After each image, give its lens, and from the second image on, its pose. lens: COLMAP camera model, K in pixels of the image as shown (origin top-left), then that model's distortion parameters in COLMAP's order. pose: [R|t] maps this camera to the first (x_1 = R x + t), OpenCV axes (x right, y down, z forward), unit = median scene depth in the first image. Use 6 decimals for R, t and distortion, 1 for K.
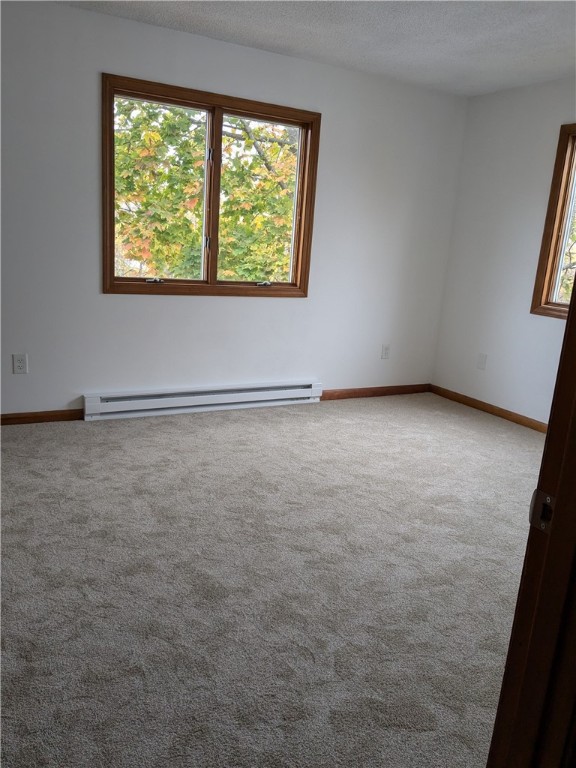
lens RADIAL K [[601.2, 0, 290.7], [0, 601.2, 367.2], [0, 0, 1]] dist [0.004599, -0.000486]
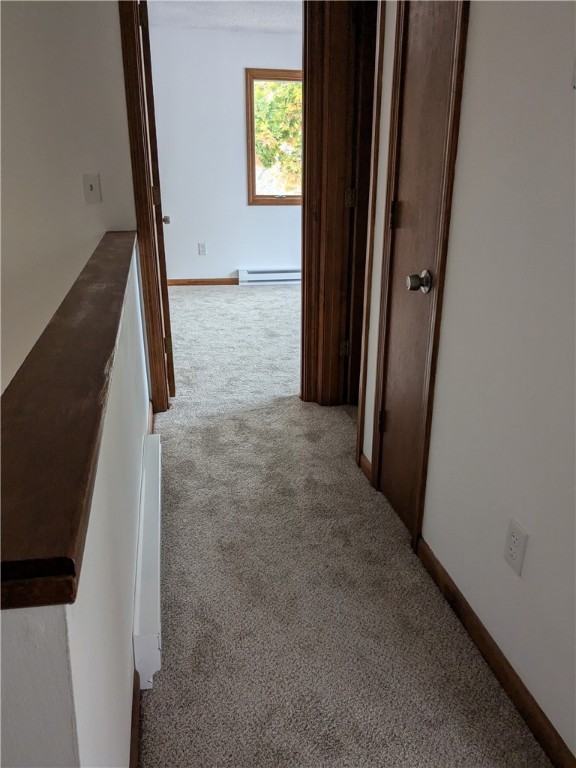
lens RADIAL K [[612.6, 0, 288.0], [0, 612.6, 384.0], [0, 0, 1]] dist [0.005865, -0.000668]
pose [[0.944740, 0.049971, -0.323989, 0.399960], [-0.013666, 0.993458, 0.113376, 0.190662], [0.327535, -0.102683, 0.939243, -0.660298]]
